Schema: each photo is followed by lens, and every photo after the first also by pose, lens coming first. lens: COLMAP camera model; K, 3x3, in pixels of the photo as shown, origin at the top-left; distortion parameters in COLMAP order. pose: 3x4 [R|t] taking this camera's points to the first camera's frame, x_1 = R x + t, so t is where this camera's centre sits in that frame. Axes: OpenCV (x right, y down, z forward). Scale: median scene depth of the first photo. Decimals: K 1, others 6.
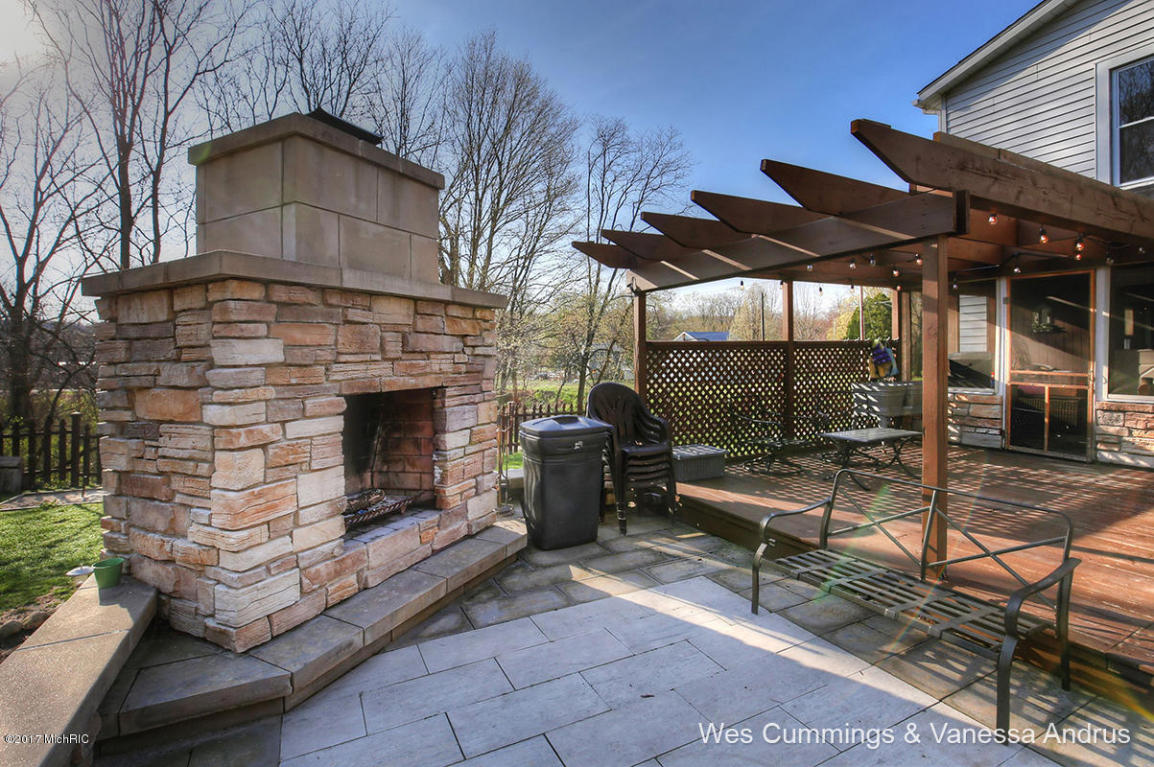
lens RADIAL K [[534.6, 0, 576.1], [0, 534.6, 351.1], [0, 0, 1]] dist [-0.026117, 0.001056]
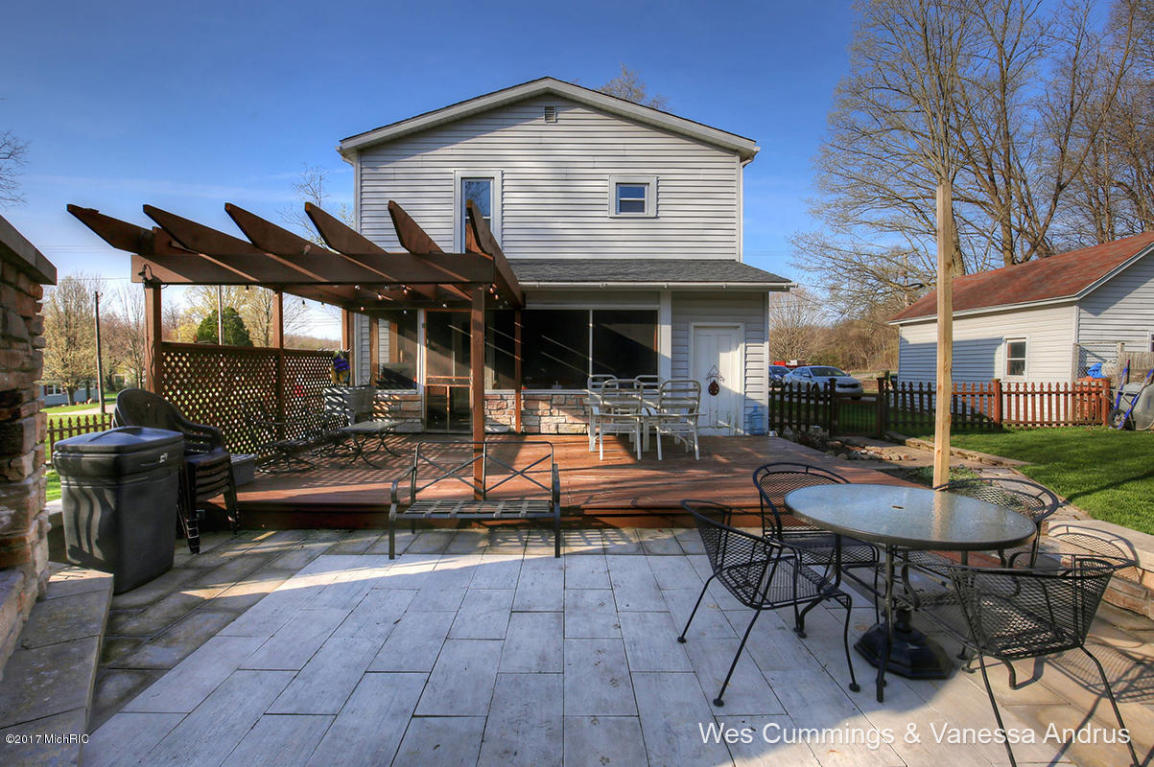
lens RADIAL K [[532.5, 0, 572.7], [0, 532.5, 373.6], [0, 0, 1]] dist [-0.023963, 0.001065]
pose [[0.438640, -0.001490, 0.898662, -0.419591], [-0.010477, 0.999922, 0.006771, 0.025868], [-0.898602, -0.012385, 0.438590, 0.041508]]
